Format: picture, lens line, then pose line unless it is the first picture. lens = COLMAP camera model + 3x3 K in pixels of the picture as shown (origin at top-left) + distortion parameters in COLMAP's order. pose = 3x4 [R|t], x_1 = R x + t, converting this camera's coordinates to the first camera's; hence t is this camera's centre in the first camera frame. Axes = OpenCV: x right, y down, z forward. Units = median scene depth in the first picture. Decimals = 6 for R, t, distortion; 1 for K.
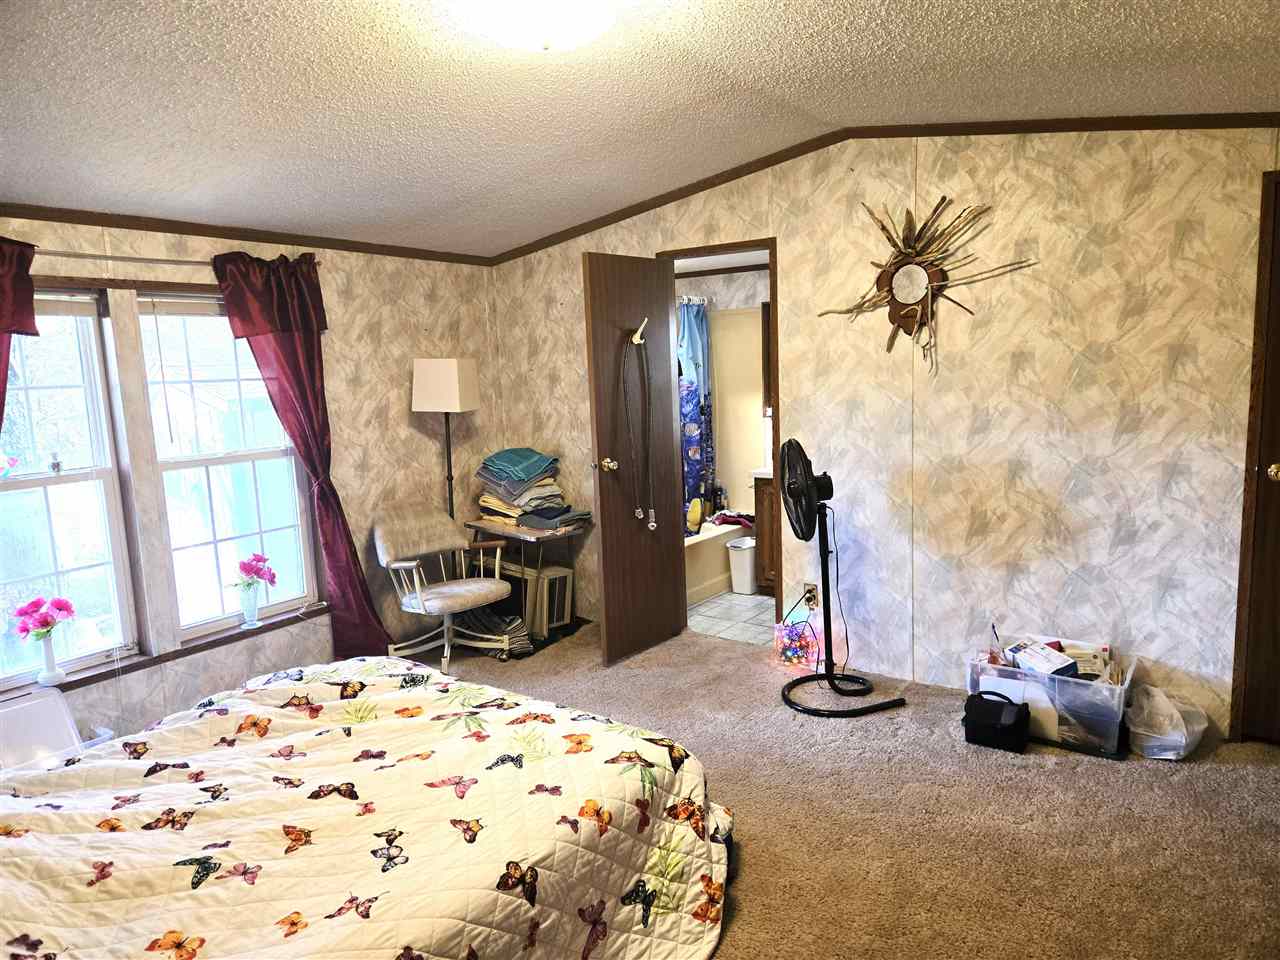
lens RADIAL K [[848.7, 0, 645.3], [0, 848.7, 469.3], [0, 0, 1]] dist [0.077902, -0.062531]
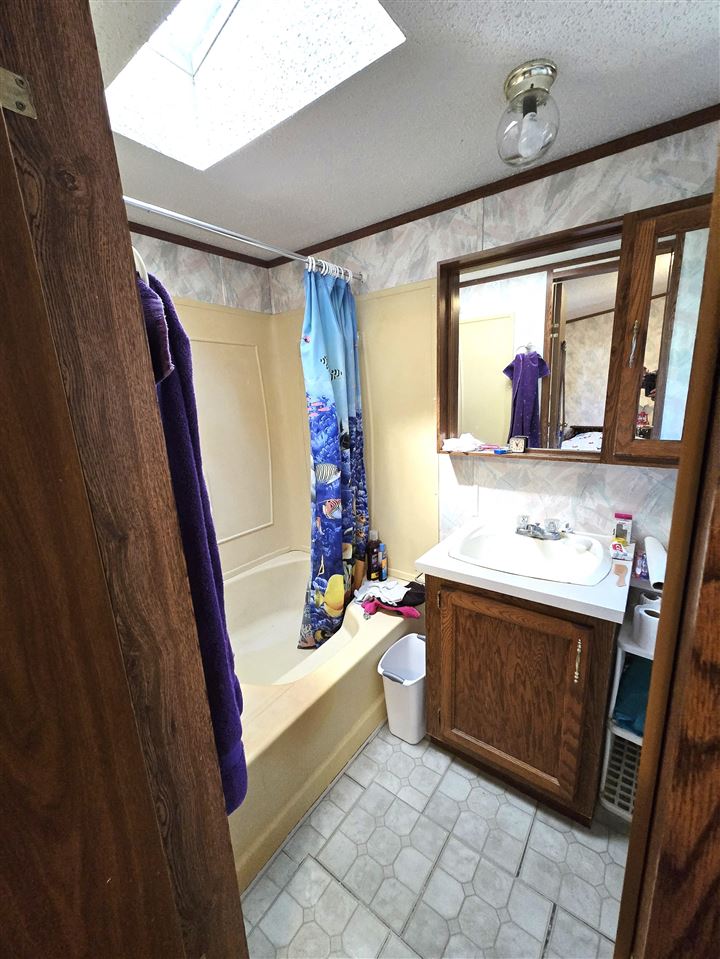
lens RADIAL K [[391.0, 0, 358.8], [0, 391.0, 477.9], [0, 0, 1]] dist [-0.000618, -0.000012]
pose [[0.999551, -0.009112, -0.028542, 0.087038], [0.011677, 0.995779, 0.091039, -0.069504], [0.027592, -0.091331, 0.995438, 0.698205]]
